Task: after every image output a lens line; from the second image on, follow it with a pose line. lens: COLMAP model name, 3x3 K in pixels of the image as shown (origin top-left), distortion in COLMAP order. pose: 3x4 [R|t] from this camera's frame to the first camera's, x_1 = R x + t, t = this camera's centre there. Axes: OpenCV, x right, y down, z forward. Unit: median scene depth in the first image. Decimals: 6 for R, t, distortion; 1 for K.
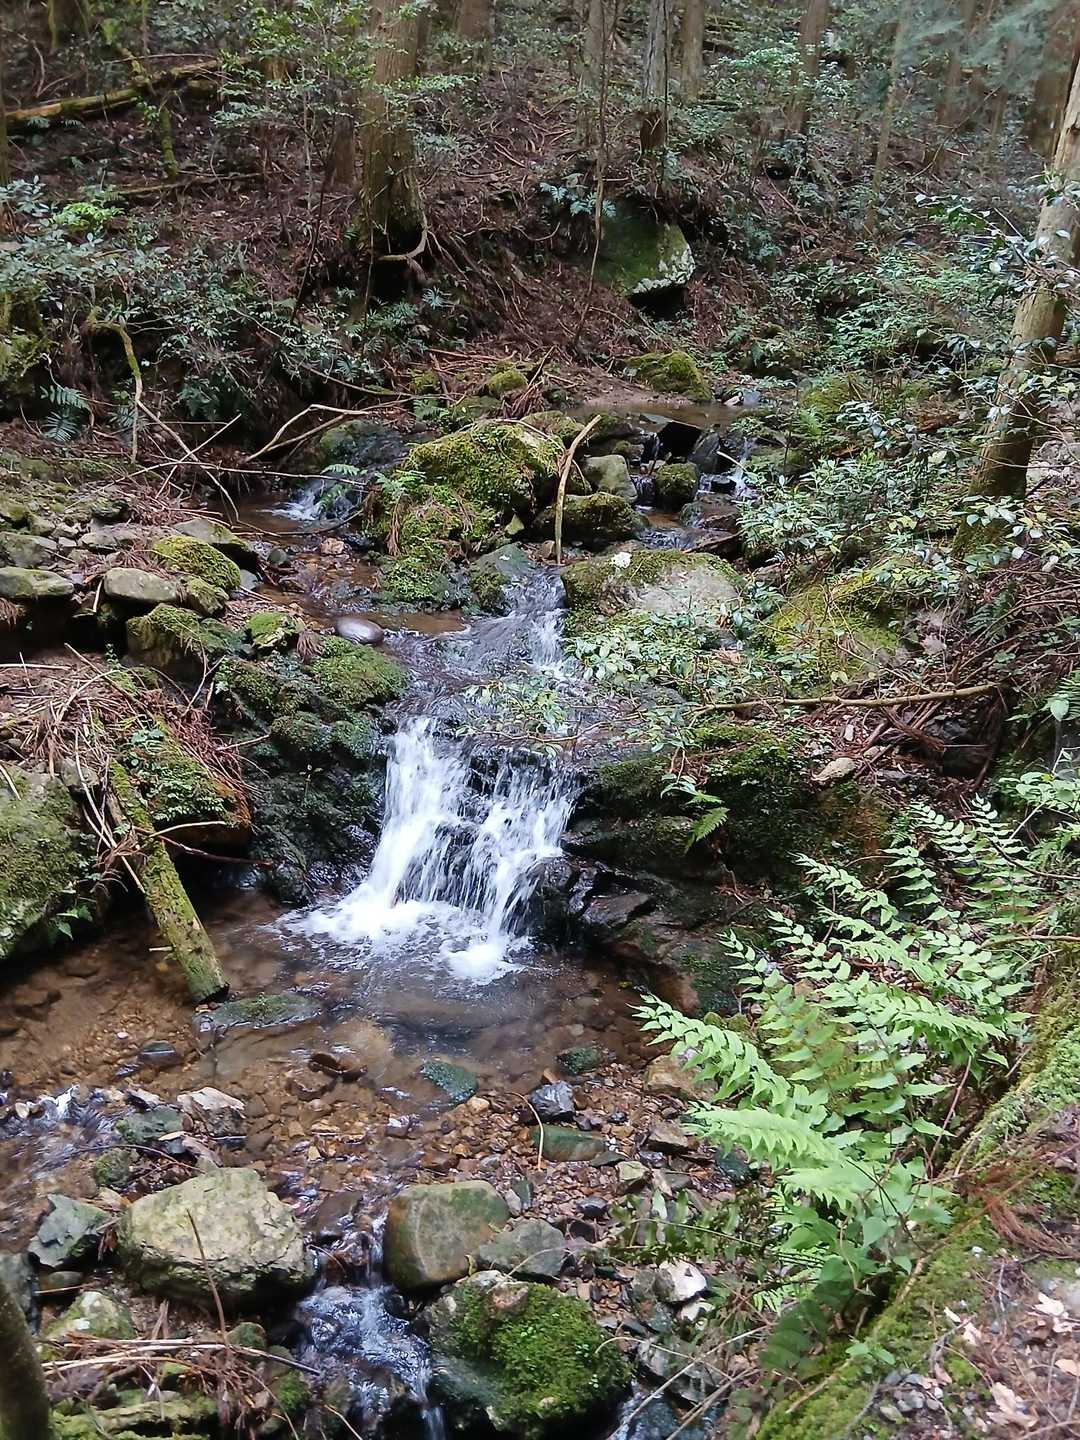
lens RADIAL K [[1157.9, 0, 540.0], [0, 1157.9, 720.0], [0, 0, 1]] dist [0.157331, -0.277972]
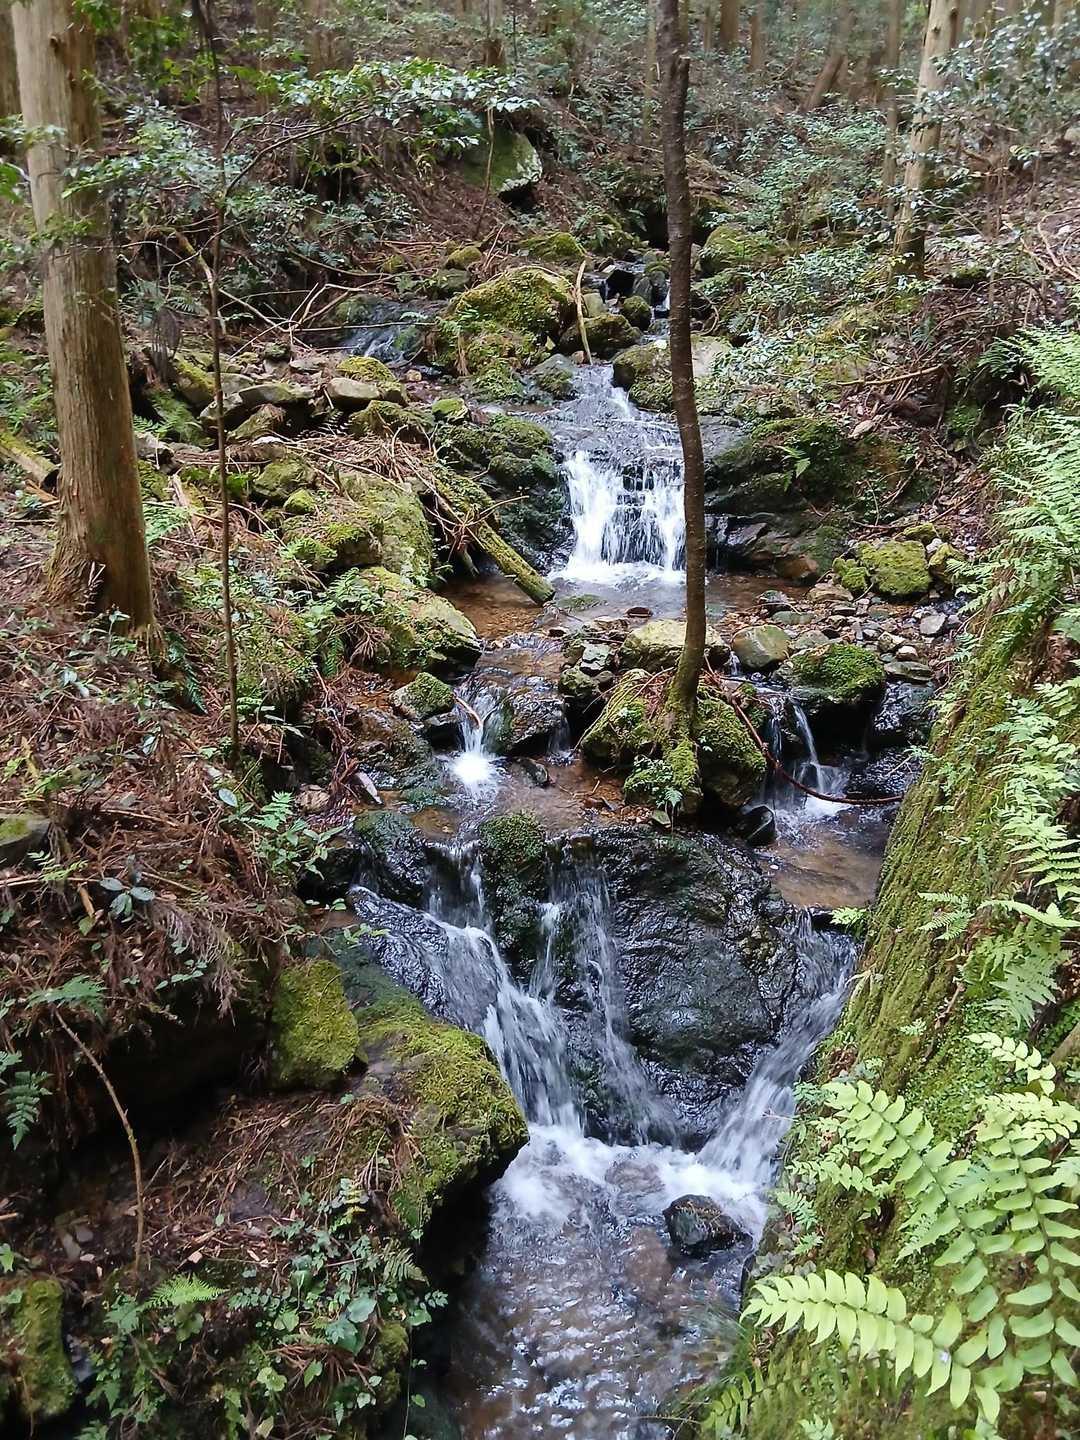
lens RADIAL K [[1157.9, 0, 540.0], [0, 1157.9, 720.0], [0, 0, 1]] dist [0.157331, -0.277972]
pose [[0.960654, -0.164602, 0.223717, -0.506810], [0.155793, 0.986167, 0.056599, 0.230831], [-0.229939, -0.019518, 0.973009, -0.422101]]
